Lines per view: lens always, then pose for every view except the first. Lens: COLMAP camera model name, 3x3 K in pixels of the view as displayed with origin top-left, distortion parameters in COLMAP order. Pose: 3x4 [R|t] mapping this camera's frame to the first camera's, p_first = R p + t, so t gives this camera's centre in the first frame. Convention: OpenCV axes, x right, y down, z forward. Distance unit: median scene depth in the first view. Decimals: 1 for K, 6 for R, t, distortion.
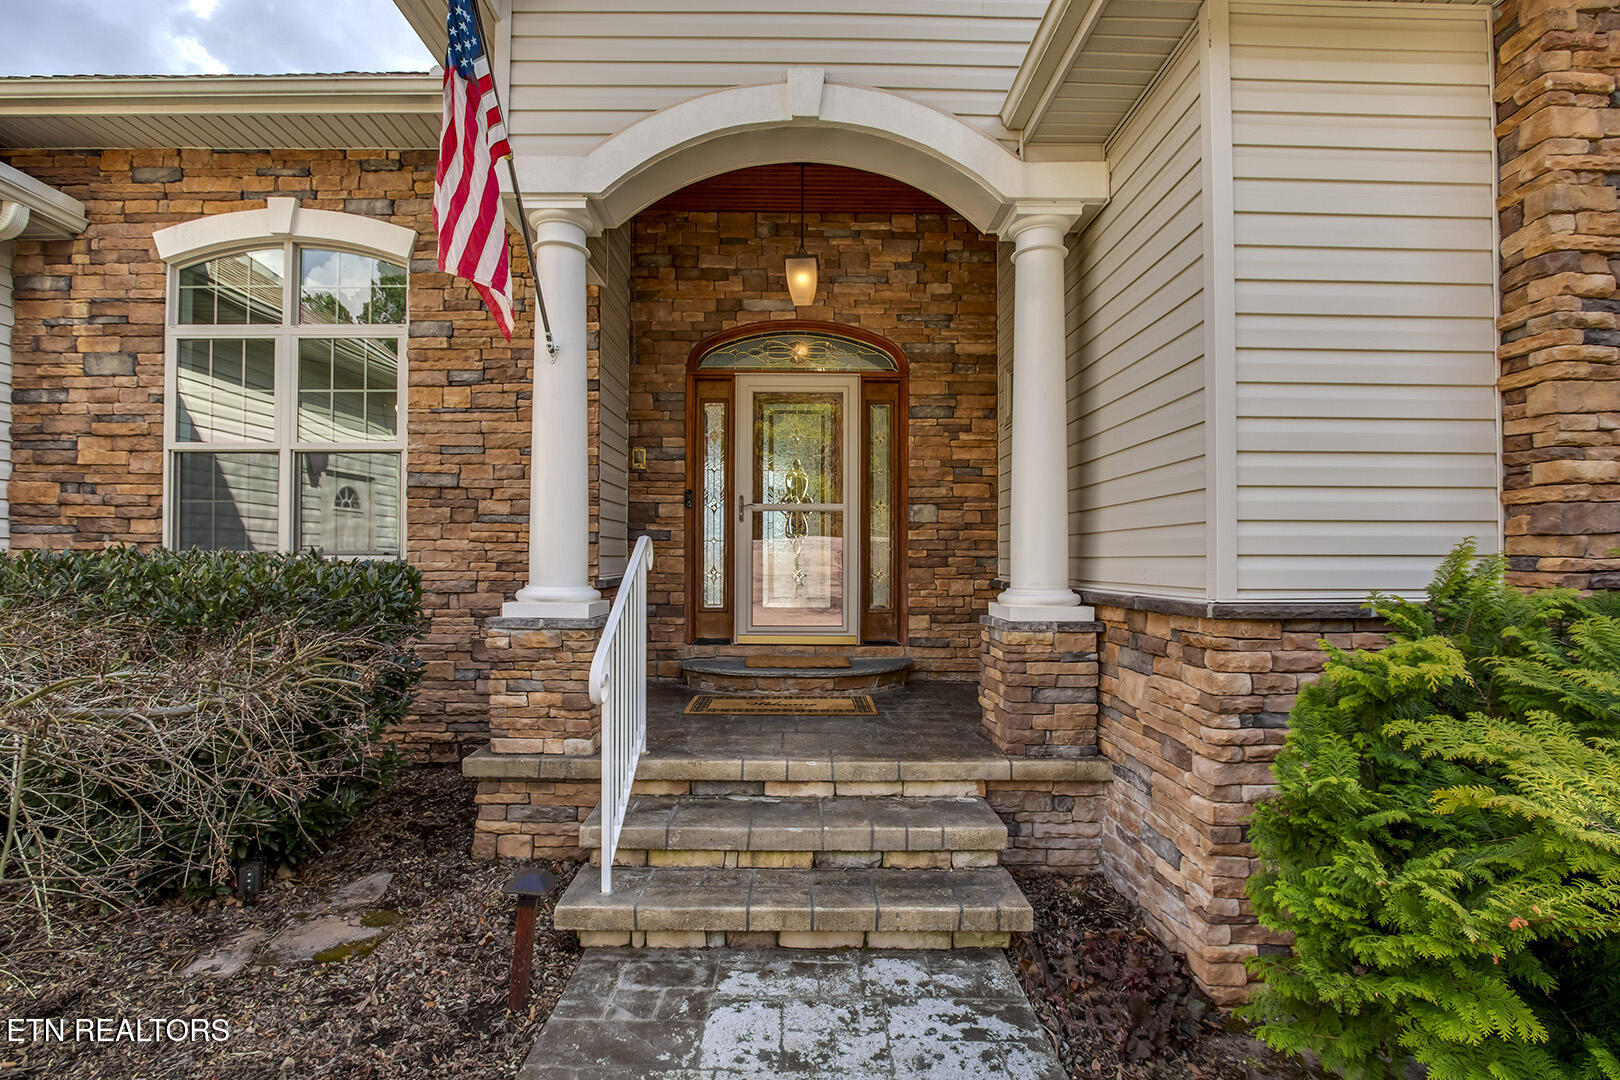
lens RADIAL K [[758.3, 0, 813.5], [0, 758.3, 554.4], [0, 0, 1]] dist [-0.018973, 0.000743]
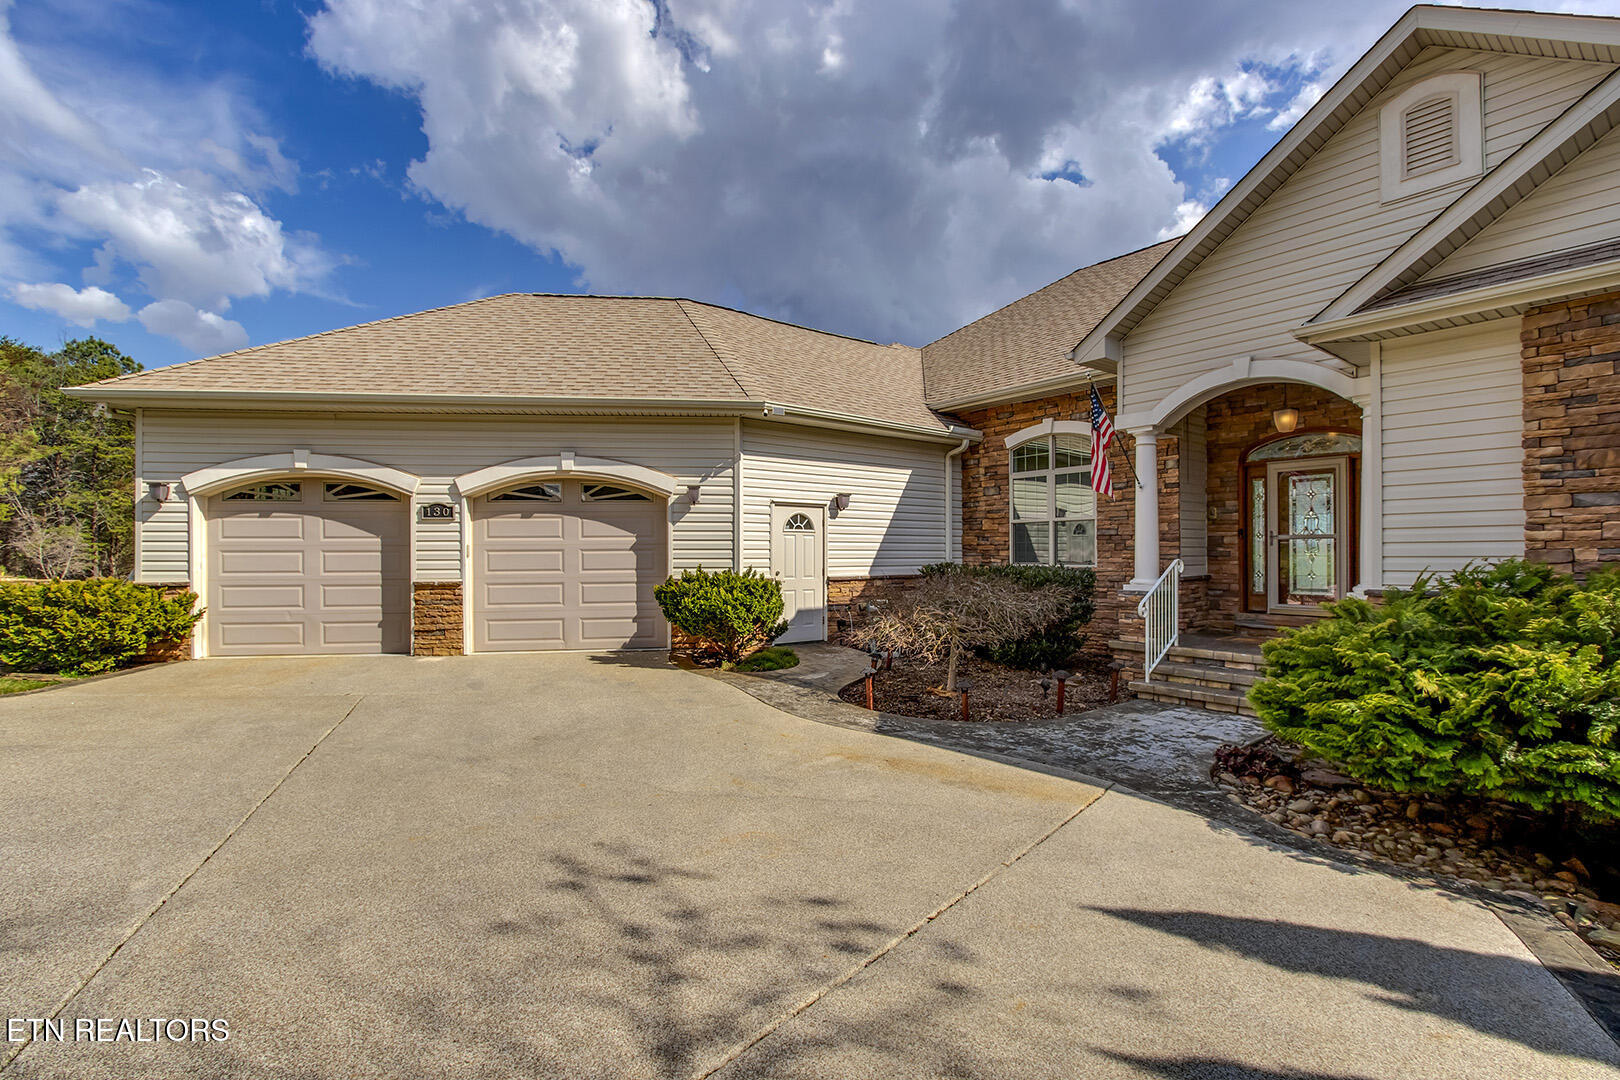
lens RADIAL K [[758.3, 0, 813.3], [0, 758.3, 552.1], [0, 0, 1]] dist [-0.018973, 0.000743]
pose [[0.611429, -0.007595, -0.791263, 0.772086], [0.010251, 0.999946, -0.001677, -0.042488], [0.791233, -0.007086, 0.611474, -1.118973]]
